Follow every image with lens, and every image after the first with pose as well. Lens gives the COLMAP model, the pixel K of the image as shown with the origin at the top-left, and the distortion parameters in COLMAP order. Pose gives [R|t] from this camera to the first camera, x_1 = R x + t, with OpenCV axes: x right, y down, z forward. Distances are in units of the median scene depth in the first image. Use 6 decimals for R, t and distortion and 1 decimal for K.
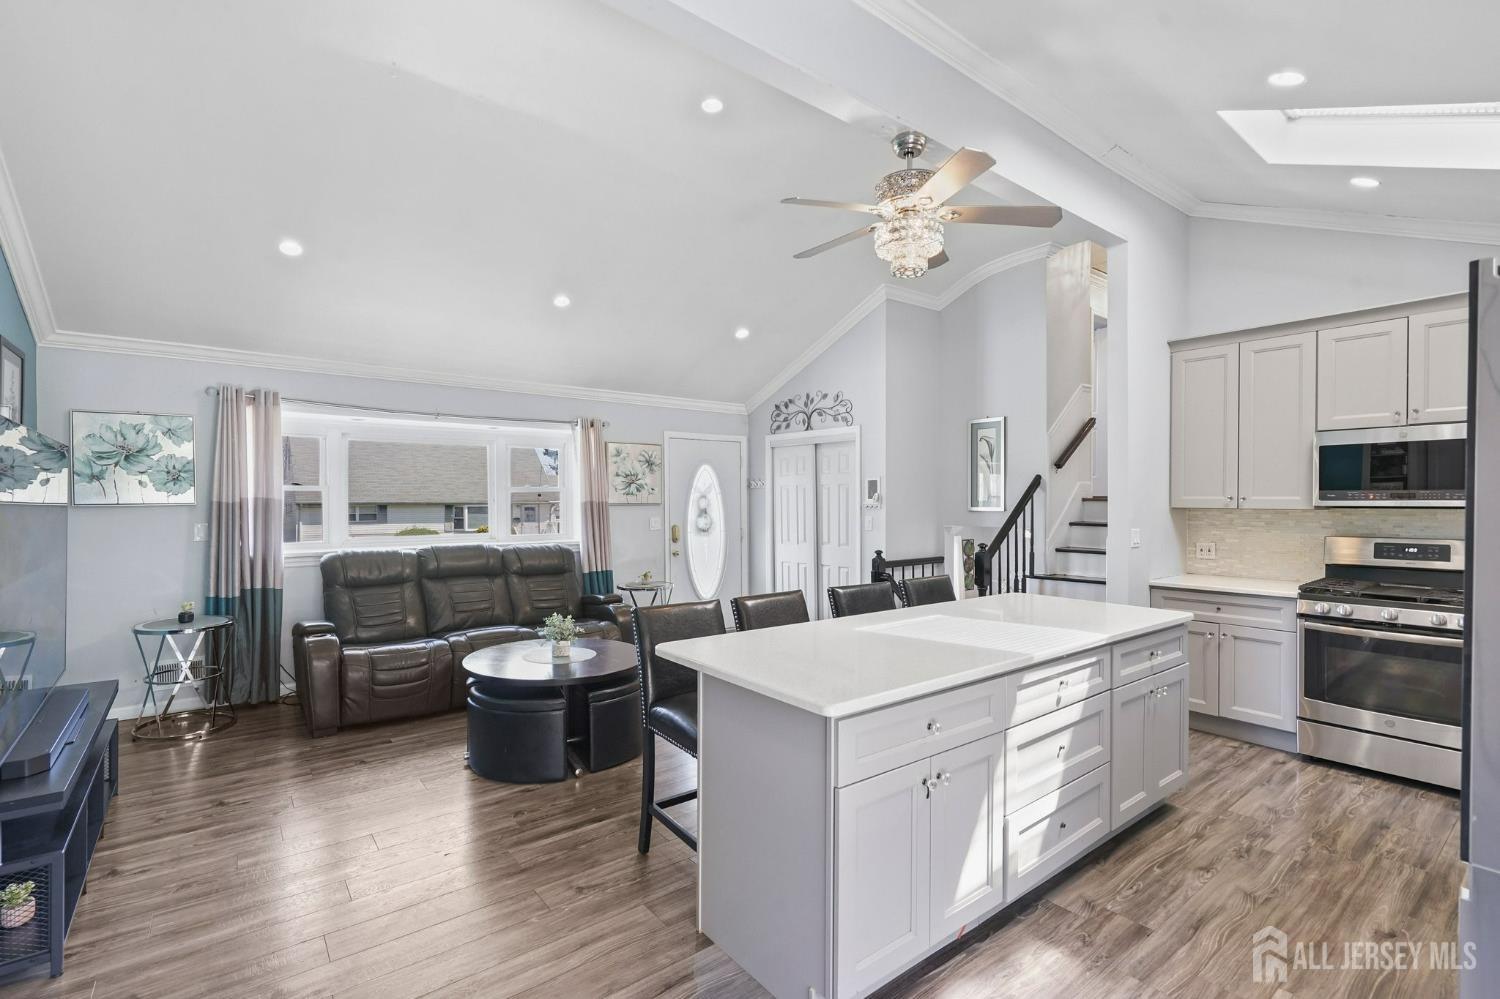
lens RADIAL K [[686.2, 0, 758.1], [0, 686.2, 501.5], [0, 0, 1]] dist [-0.001842, -0.001254]
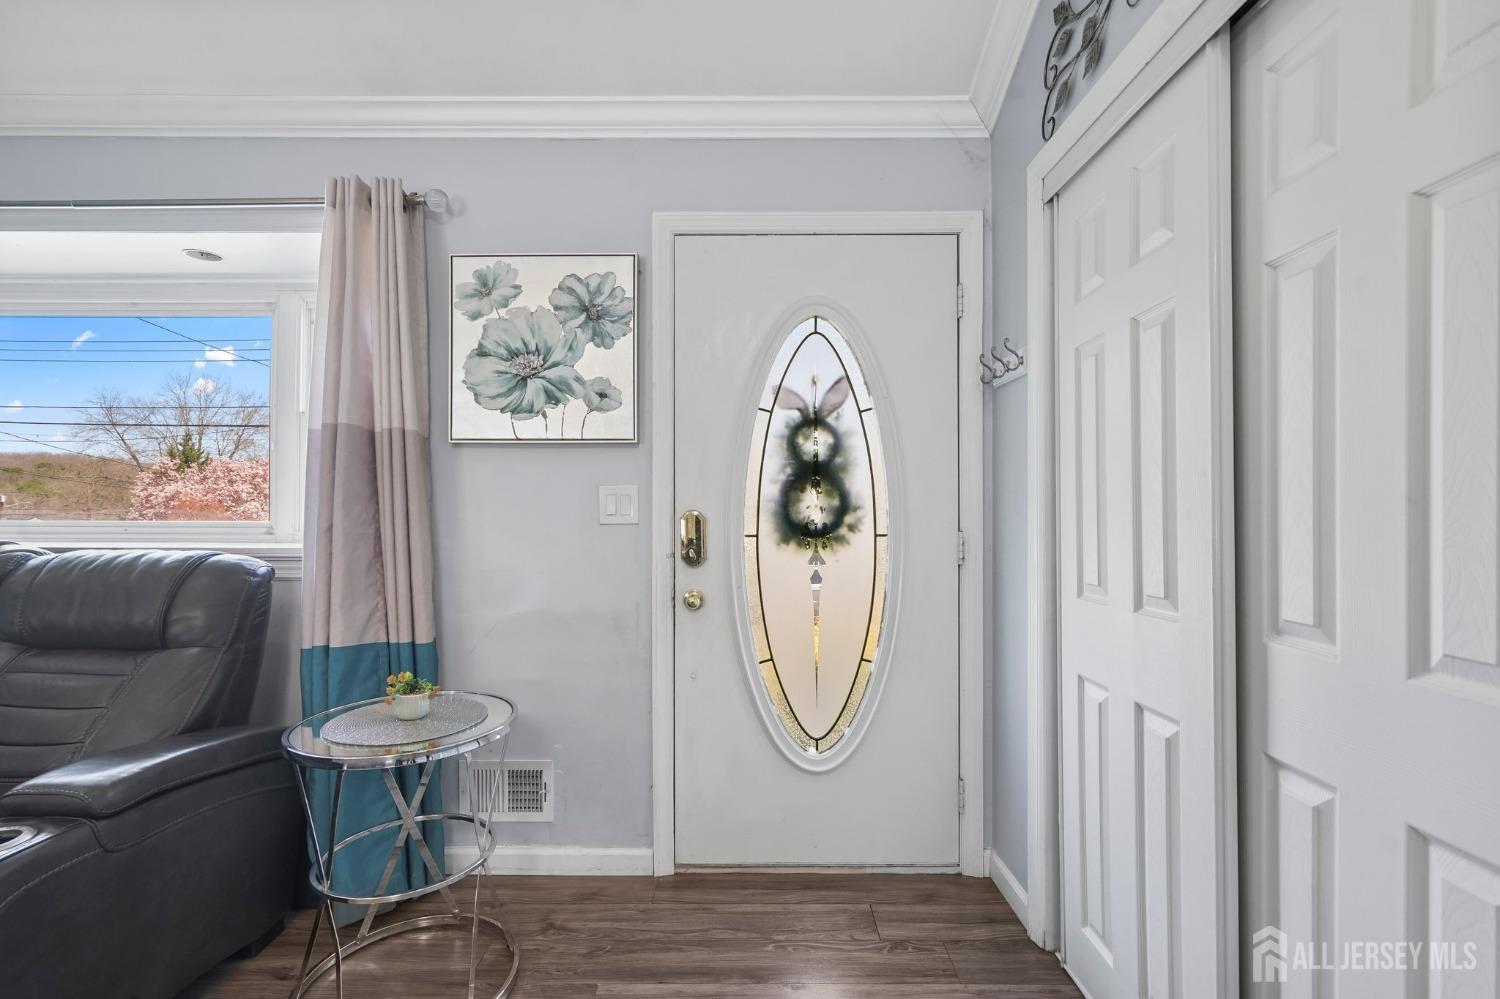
lens RADIAL K [[686.2, 0, 752.5], [0, 686.2, 504.6], [0, 0, 1]] dist [-0.001842, -0.001254]
pose [[0.772534, 0.002369, -0.634969, 0.102026], [-0.005378, 0.999982, -0.002813, 0.033393], [0.634951, 0.005588, 0.772532, 0.803728]]
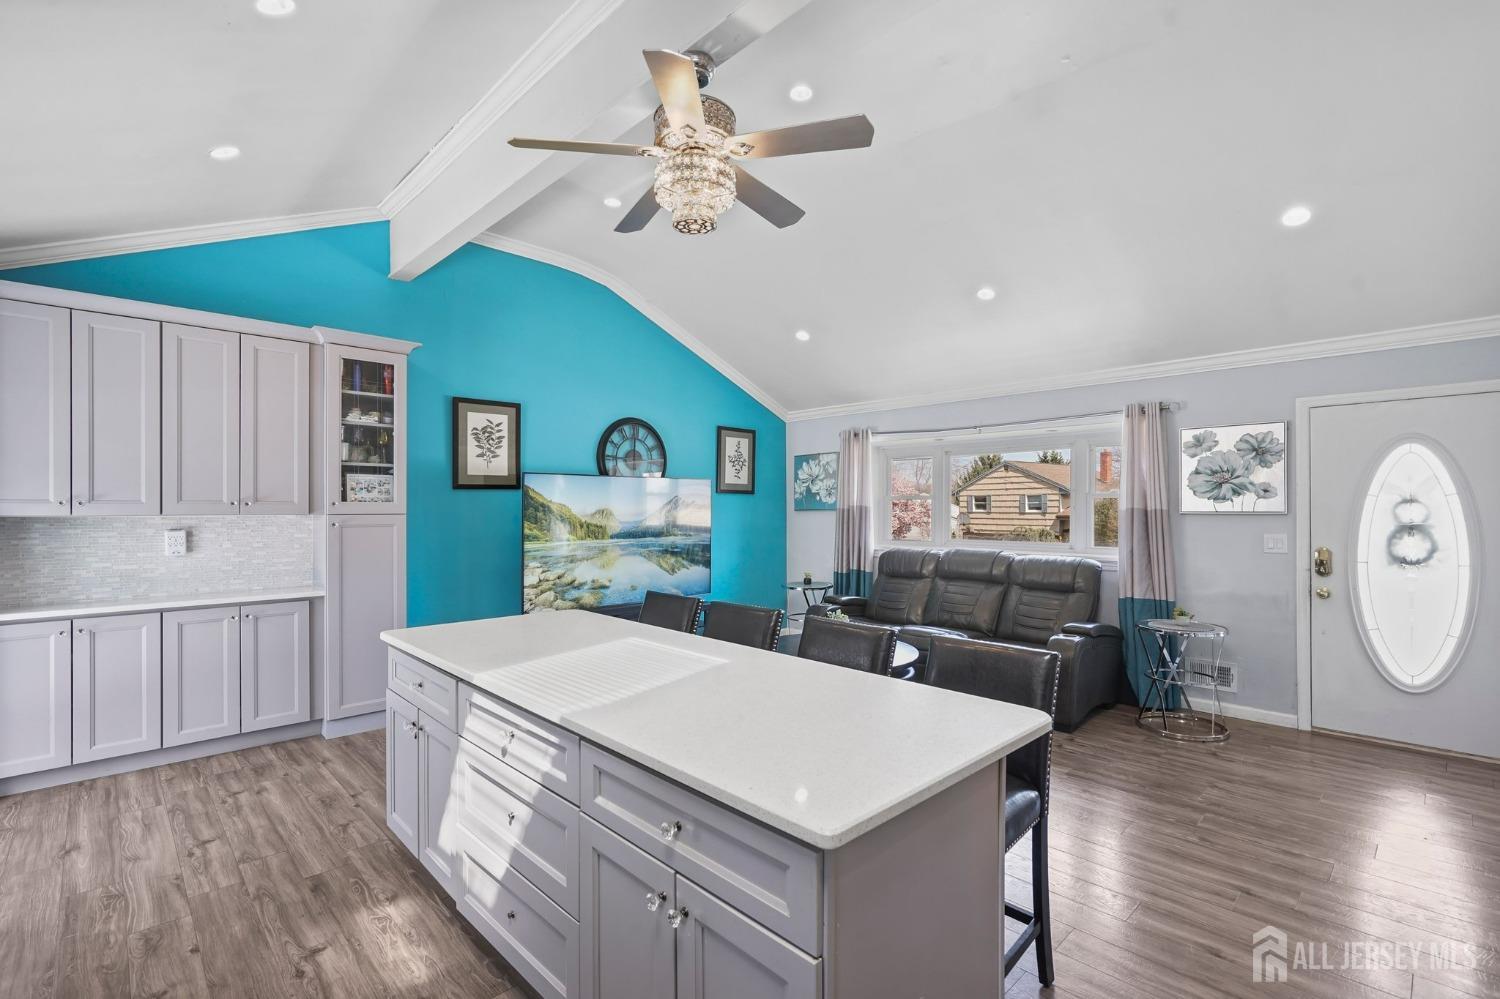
lens RADIAL K [[686.2, 0, 737.3], [0, 686.2, 509.7], [0, 0, 1]] dist [-0.001842, -0.001254]
pose [[0.085410, 0.000145, -0.996346, 0.460753], [-0.004243, 0.999991, -0.000218, 0.002575], [0.996337, 0.004247, 0.085410, 0.440866]]
